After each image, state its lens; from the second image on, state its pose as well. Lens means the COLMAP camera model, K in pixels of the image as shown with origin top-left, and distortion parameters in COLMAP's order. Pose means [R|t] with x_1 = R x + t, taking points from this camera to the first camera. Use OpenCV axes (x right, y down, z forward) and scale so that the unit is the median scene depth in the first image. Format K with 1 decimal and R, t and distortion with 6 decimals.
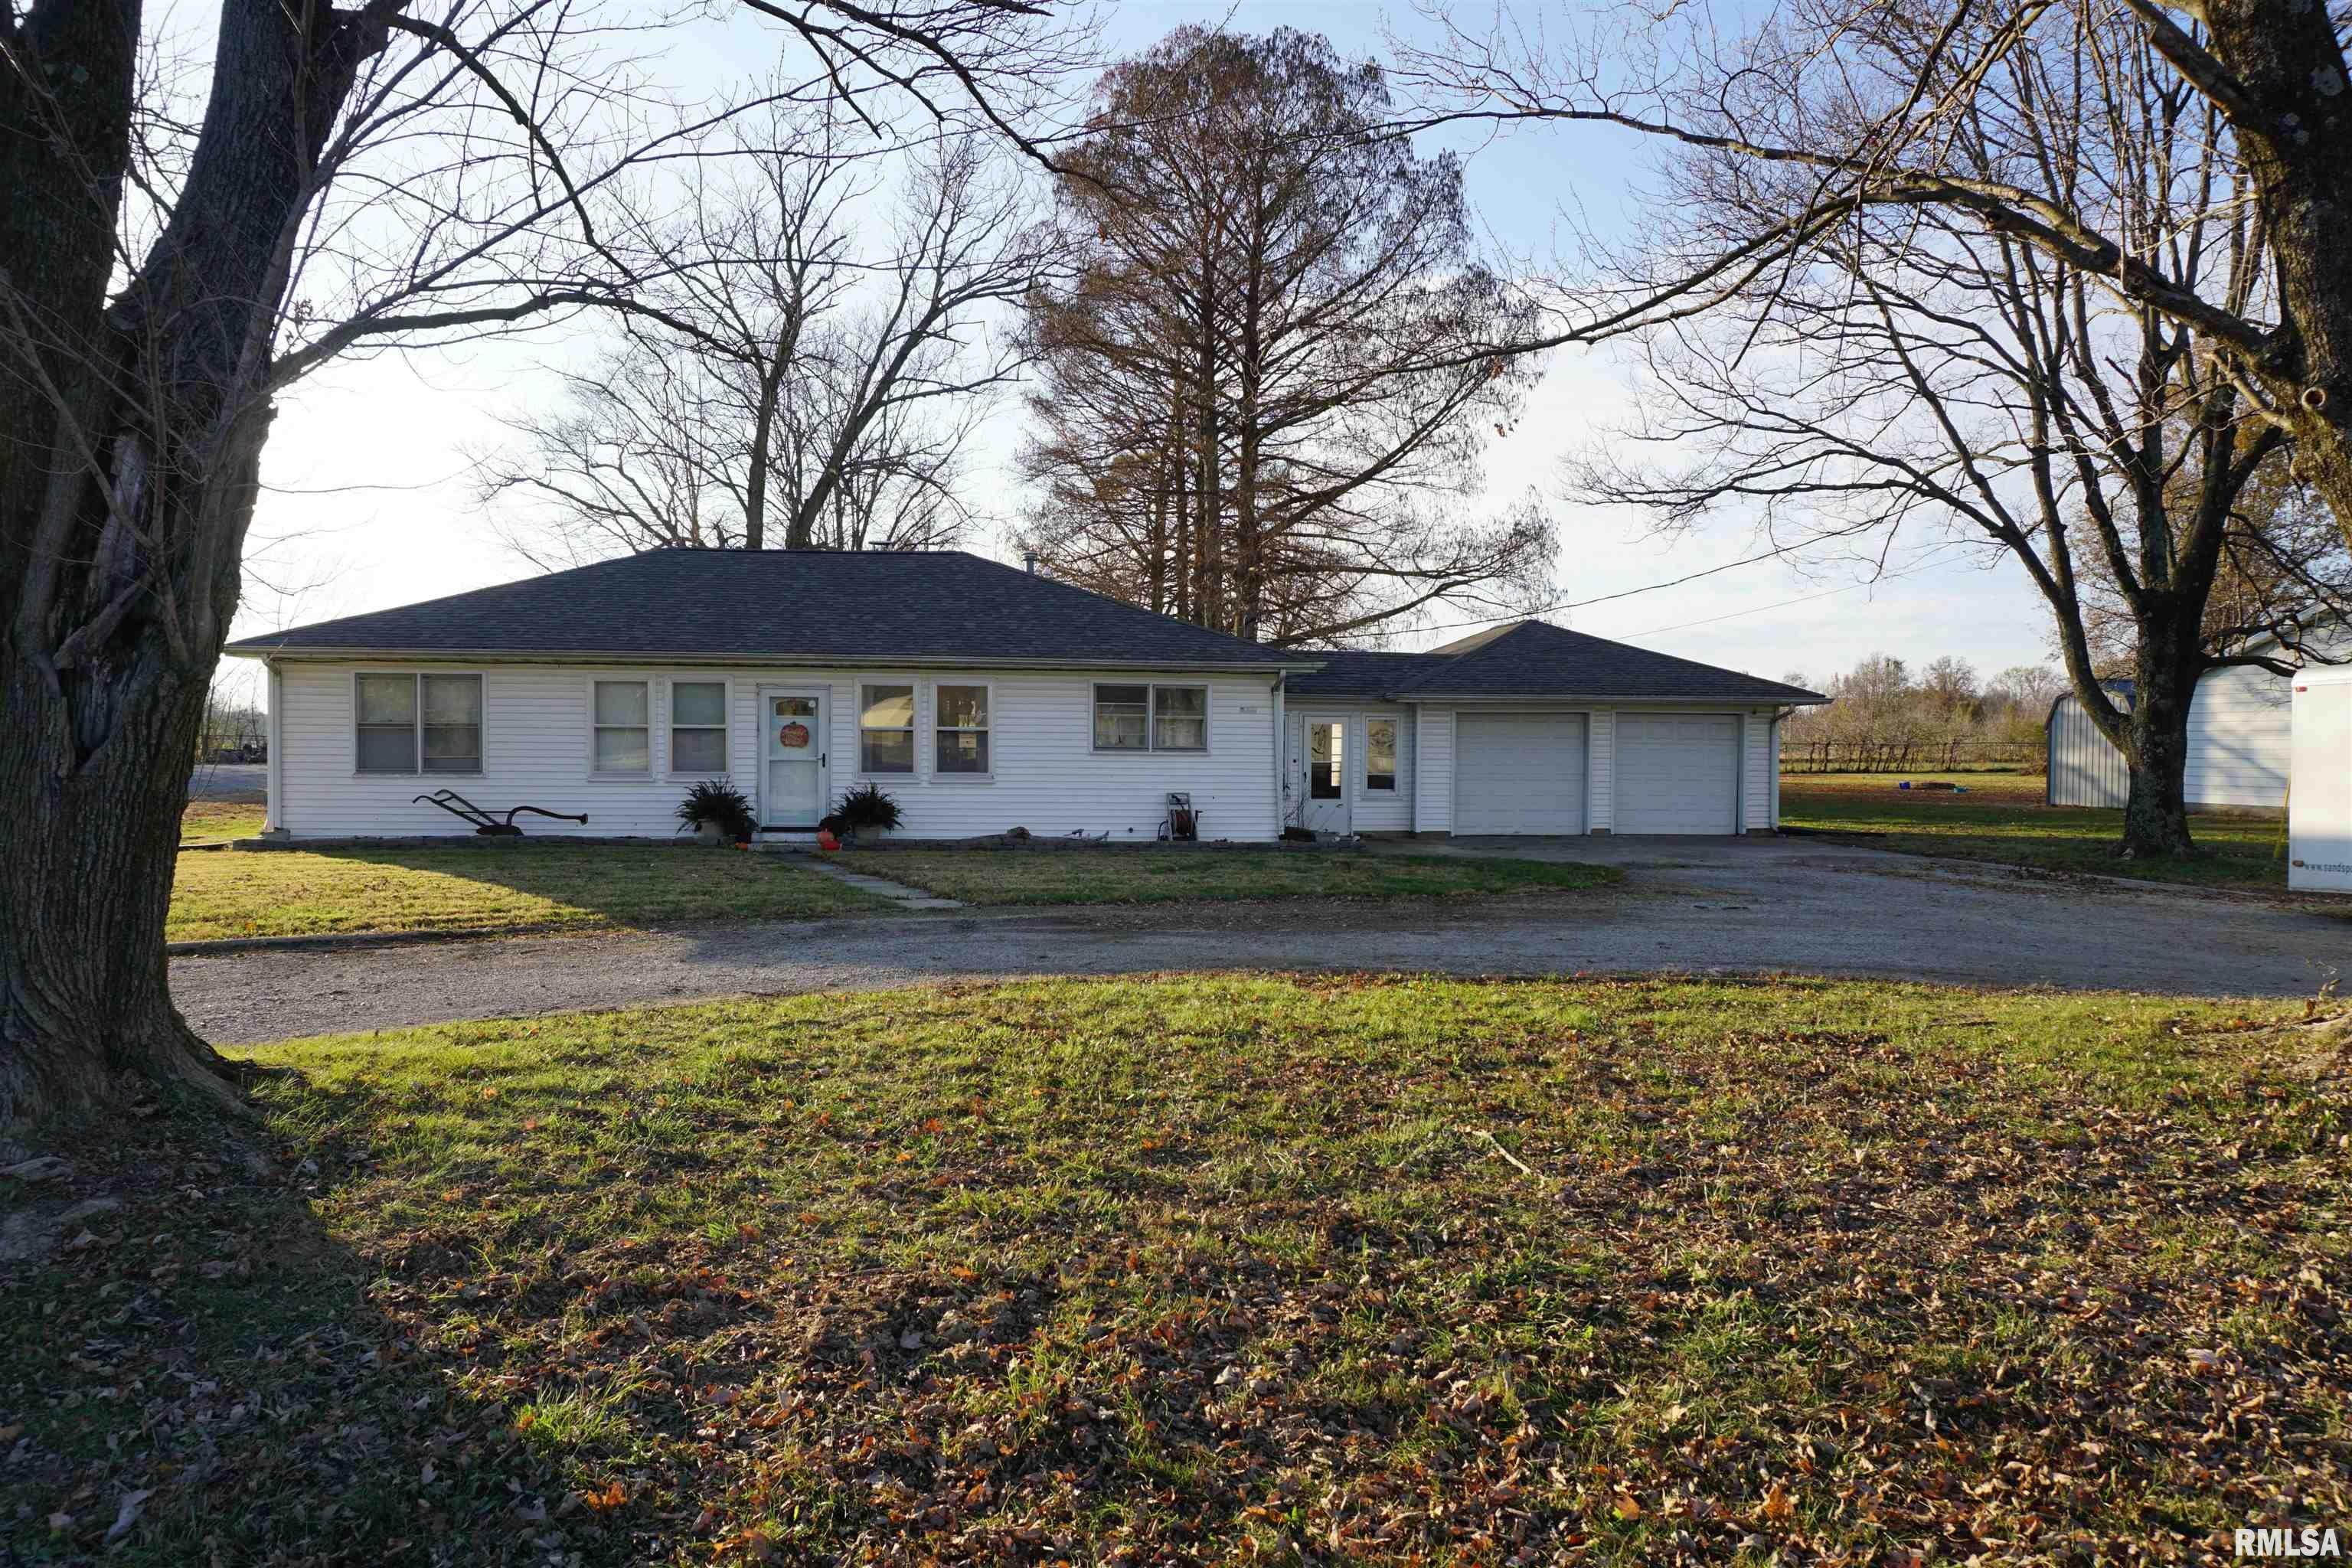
lens RADIAL K [[1575.9, 0, 1173.8], [0, 1575.9, 801.0], [0, 0, 1]] dist [-0.037430, 0.025758]
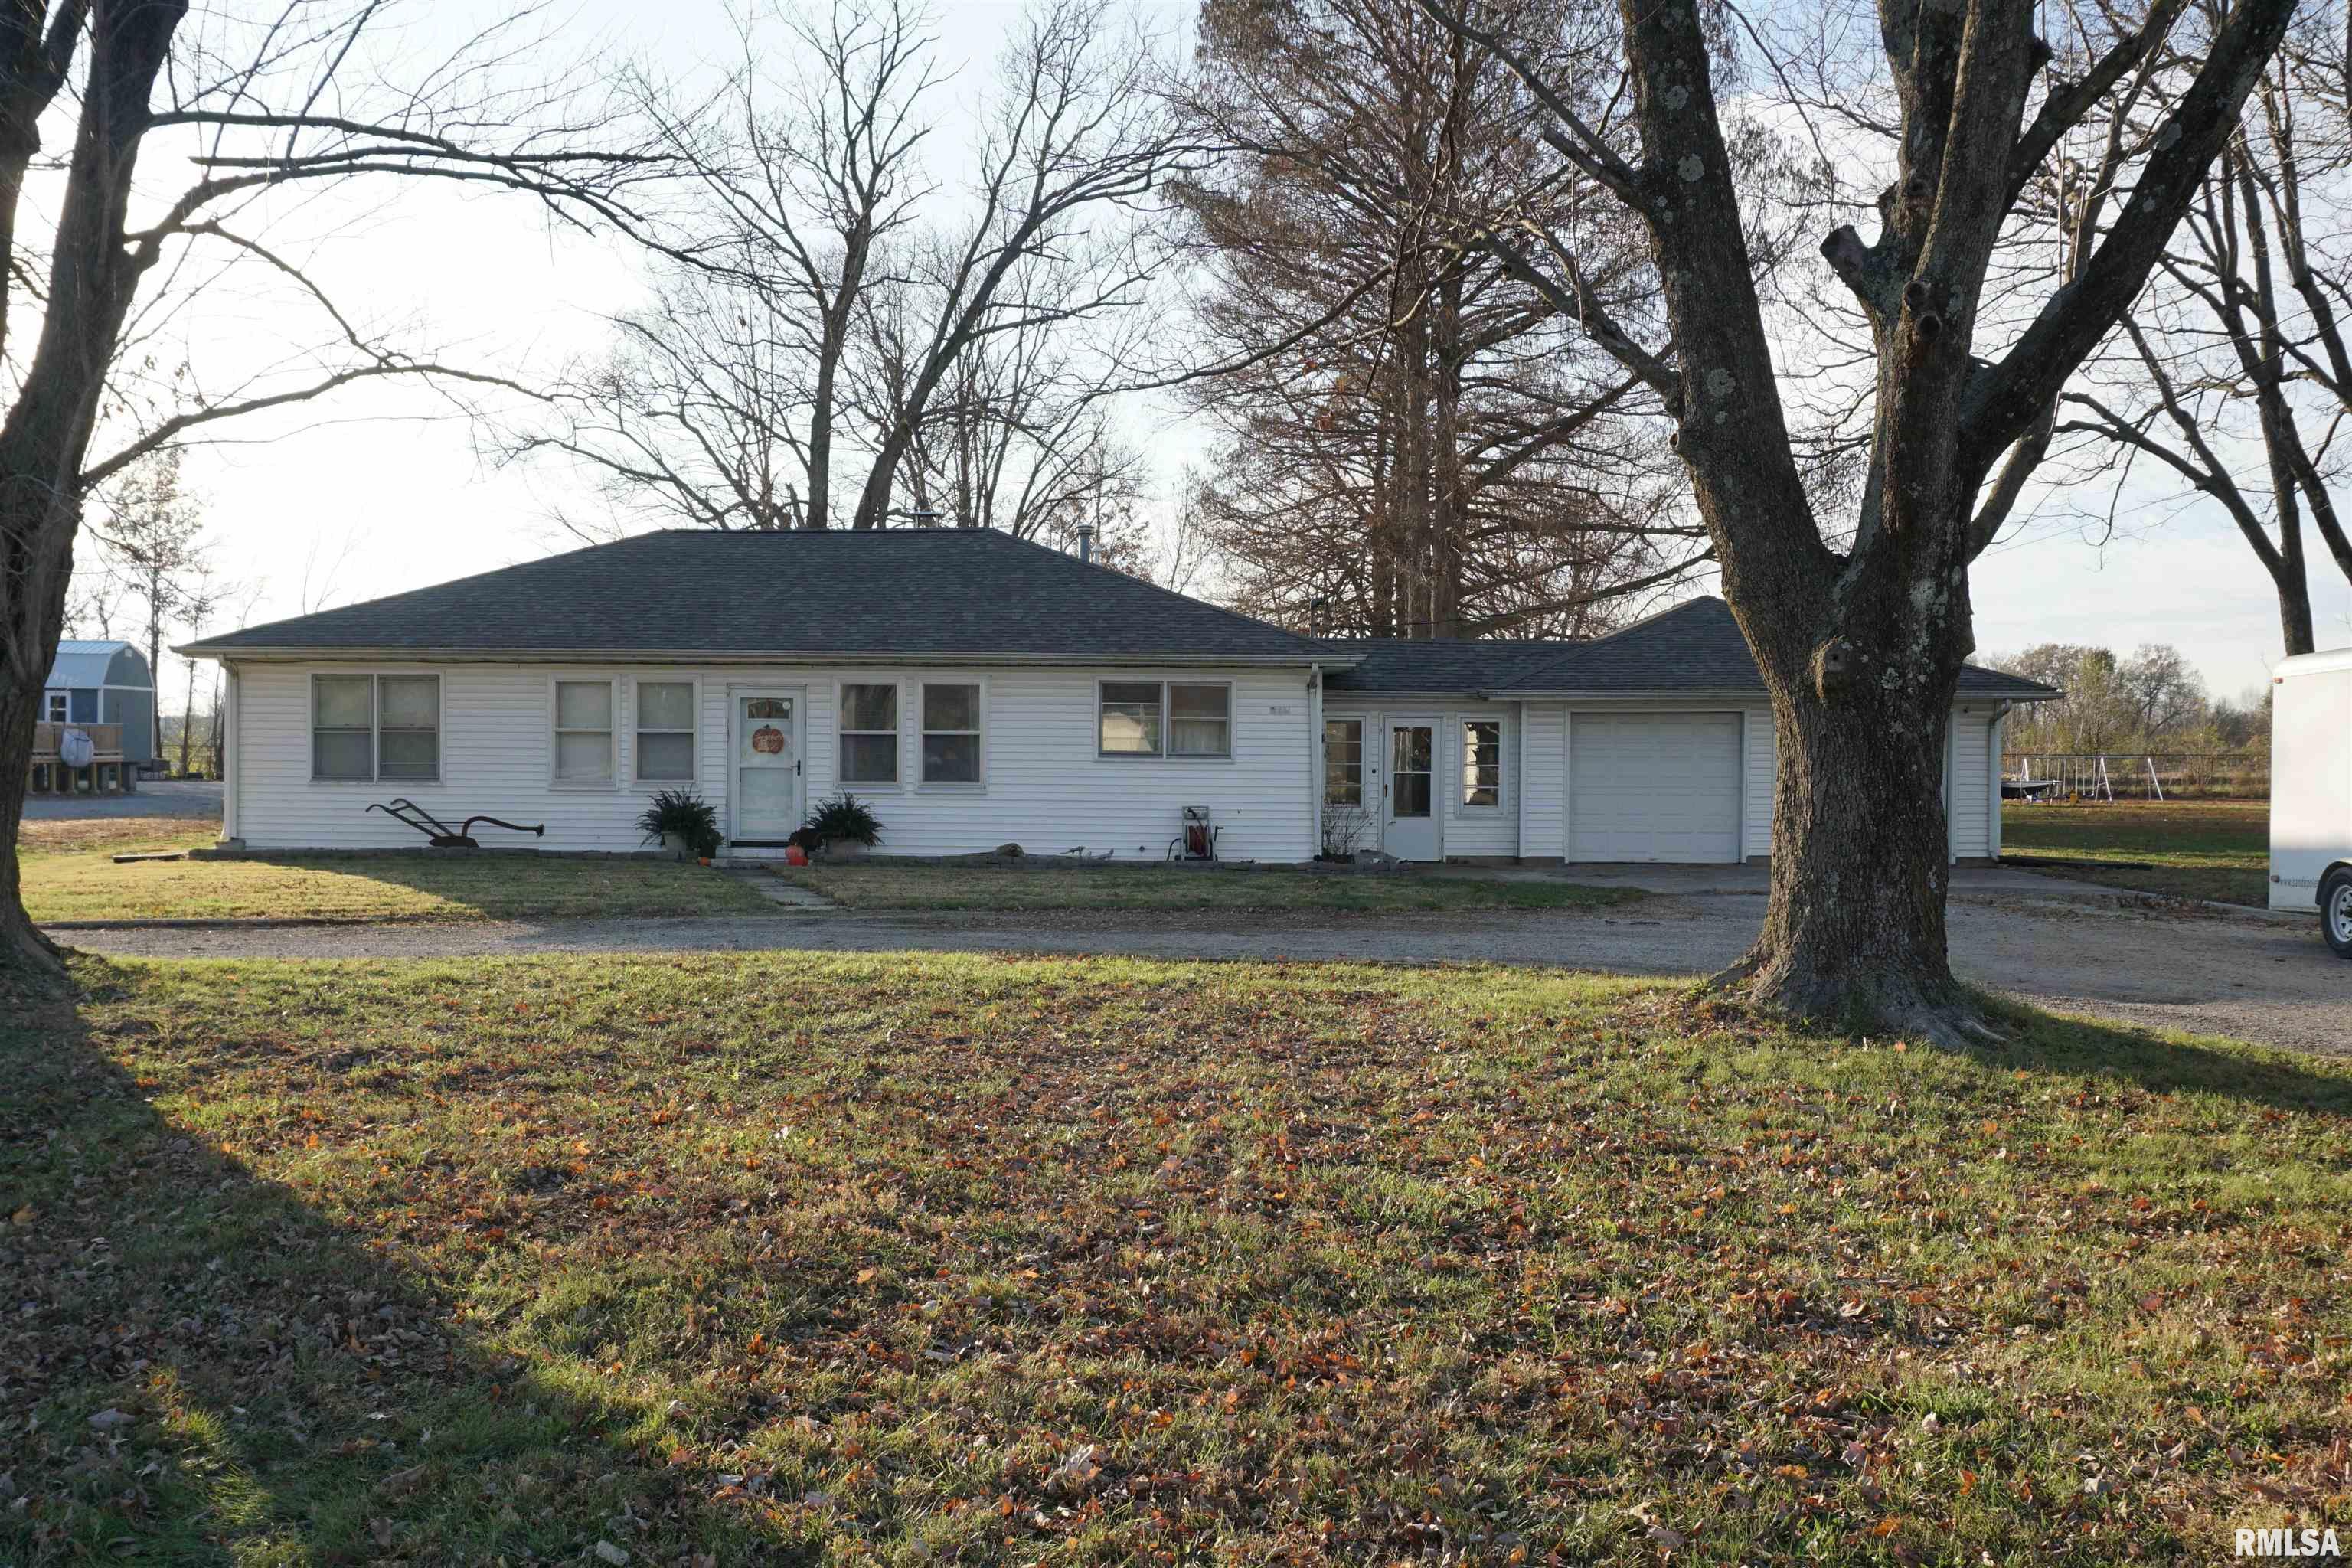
lens RADIAL K [[2222.3, 0, 1175.5], [0, 2222.3, 880.8], [0, 0, 1]] dist [-0.004579, 0.012680]
pose [[0.985505, 0.009368, -0.169390, 0.206334], [-0.006239, 0.999800, 0.018994, 0.013292], [0.169534, -0.017662, 0.985366, -0.220366]]
